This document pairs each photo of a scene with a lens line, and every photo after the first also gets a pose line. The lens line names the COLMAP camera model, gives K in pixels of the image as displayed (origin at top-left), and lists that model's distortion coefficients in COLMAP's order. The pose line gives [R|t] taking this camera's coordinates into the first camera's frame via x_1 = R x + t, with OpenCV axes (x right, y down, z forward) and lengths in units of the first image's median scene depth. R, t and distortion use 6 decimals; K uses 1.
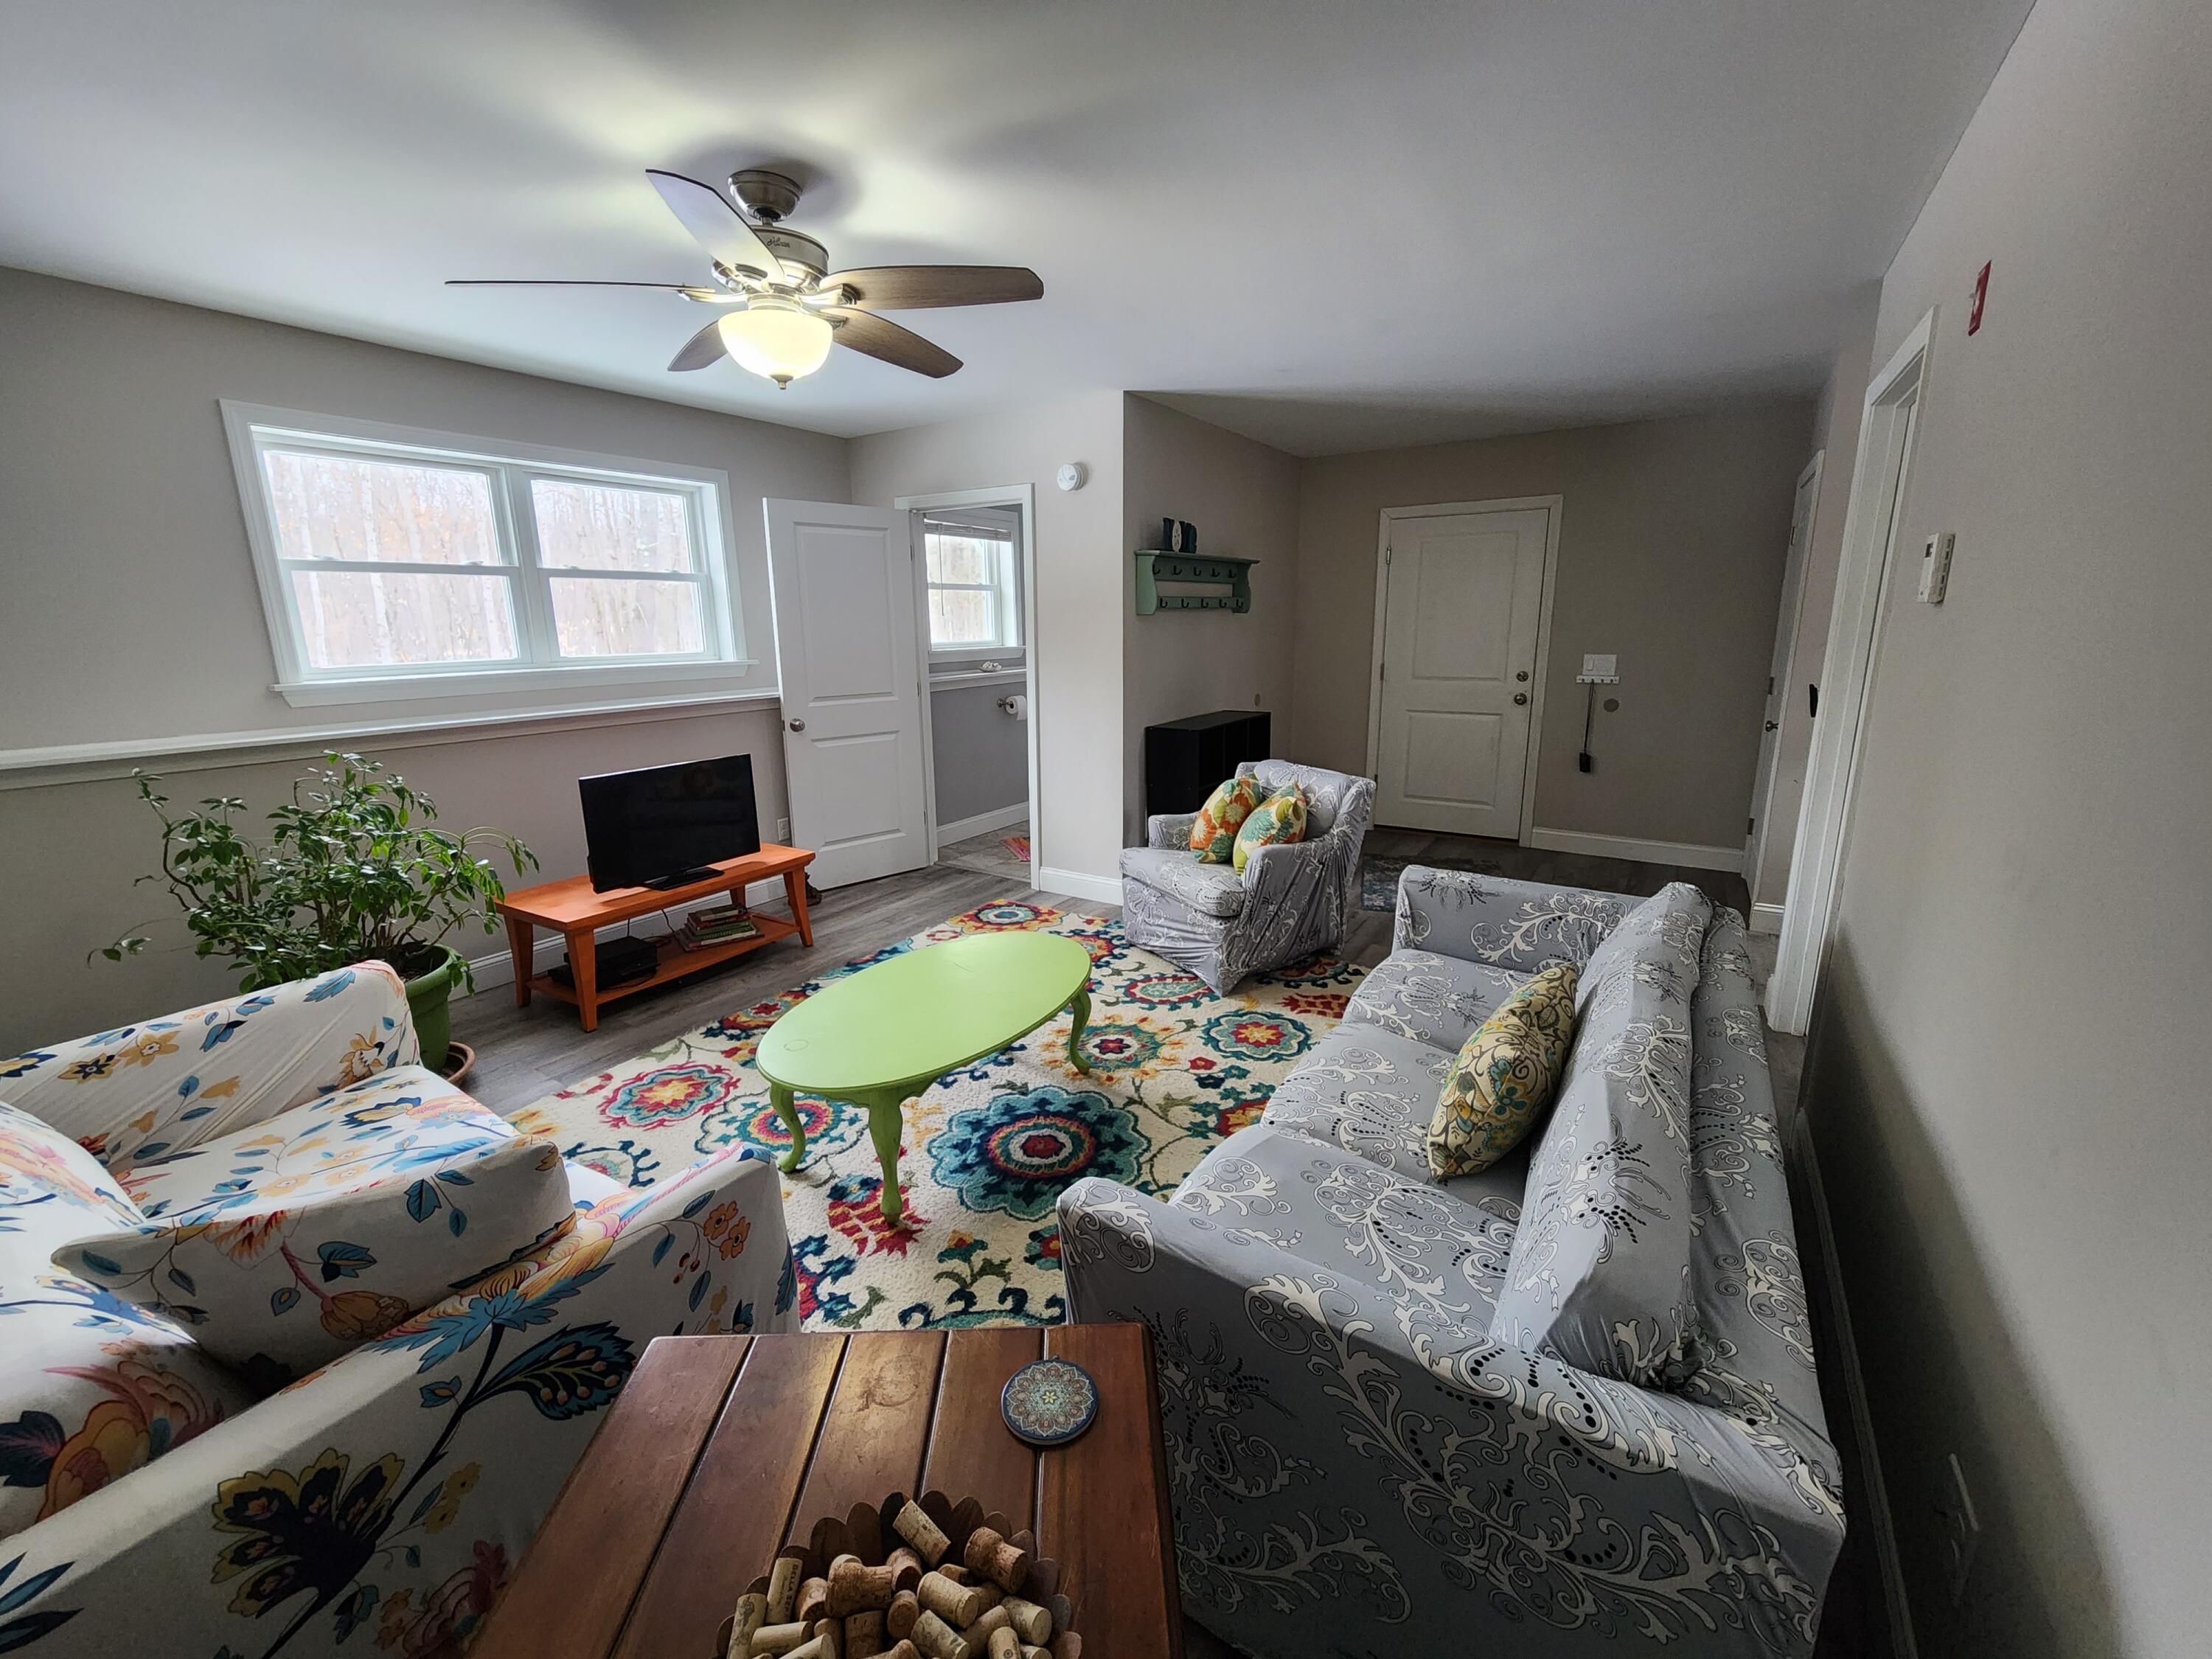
lens RADIAL K [[904.0, 0, 1107.9], [0, 904.0, 827.0], [0, 0, 1]] dist [0.000184, -0.003957]
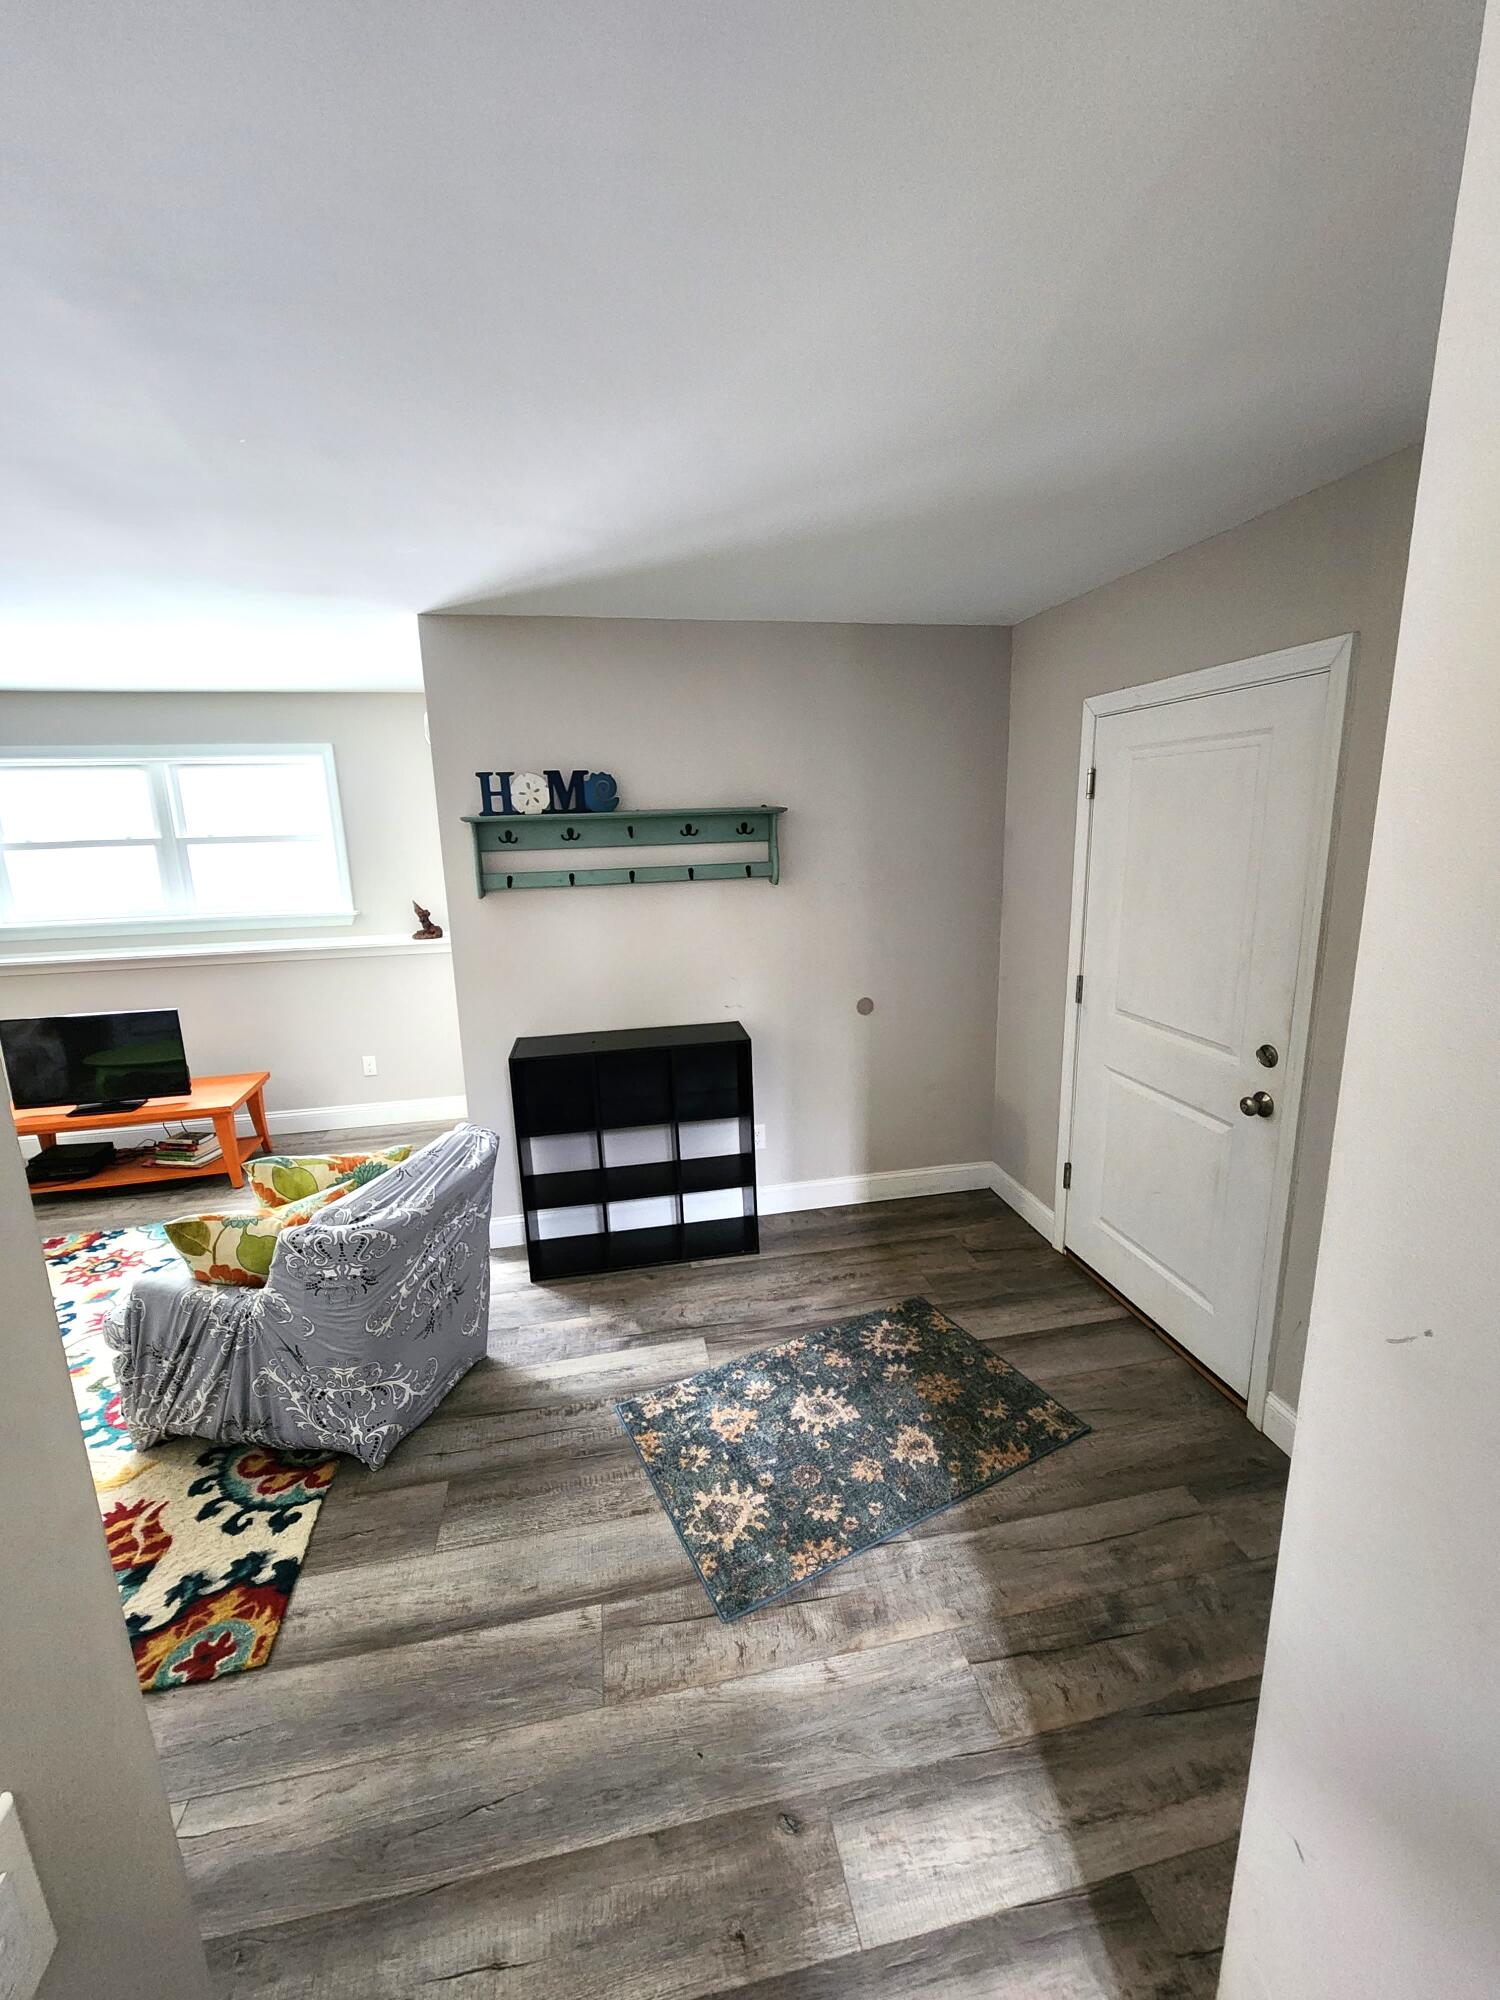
lens RADIAL K [[817.4, 0, 746.6], [0, 817.4, 991.5], [0, 0, 1]] dist [0.000184, -0.003957]
pose [[0.698929, 0.144836, -0.700372, 0.633247], [-0.146482, 0.987509, 0.058036, -0.208935], [0.700029, 0.062029, 0.711415, 0.610455]]
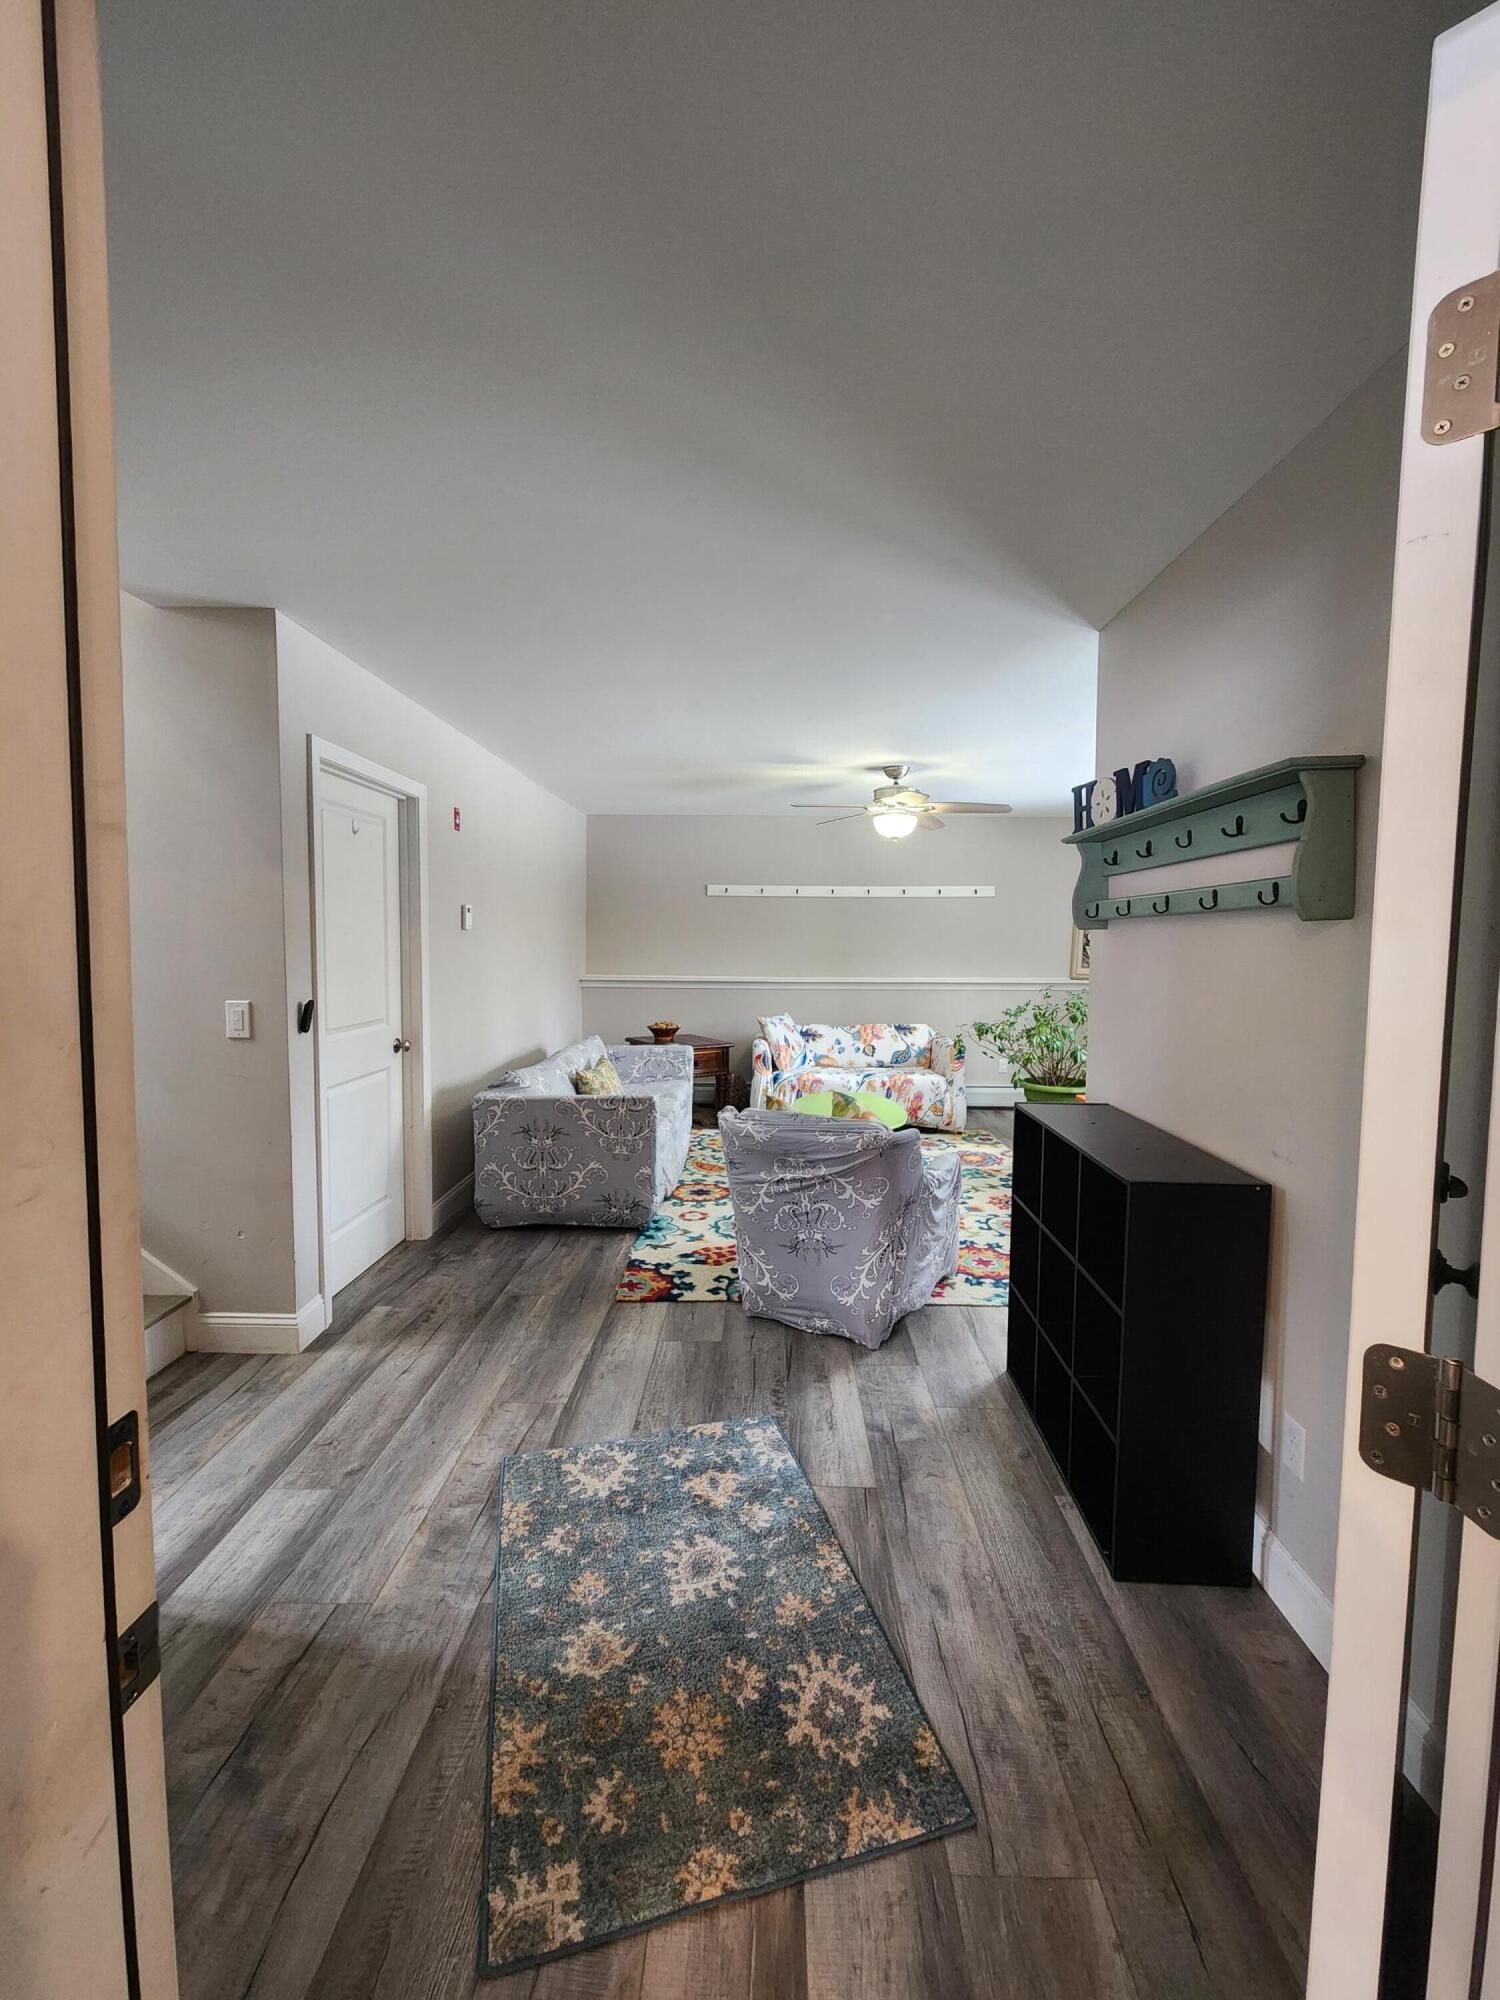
lens RADIAL K [[817.4, 0, 742.8], [0, 817.4, 995.9], [0, 0, 1]] dist [0.000184, -0.003957]
pose [[-0.852617, 0.037266, -0.521206, 0.522947], [-0.122973, 0.955128, 0.269458, -0.283380], [0.507860, 0.293839, -0.809776, 1.232548]]
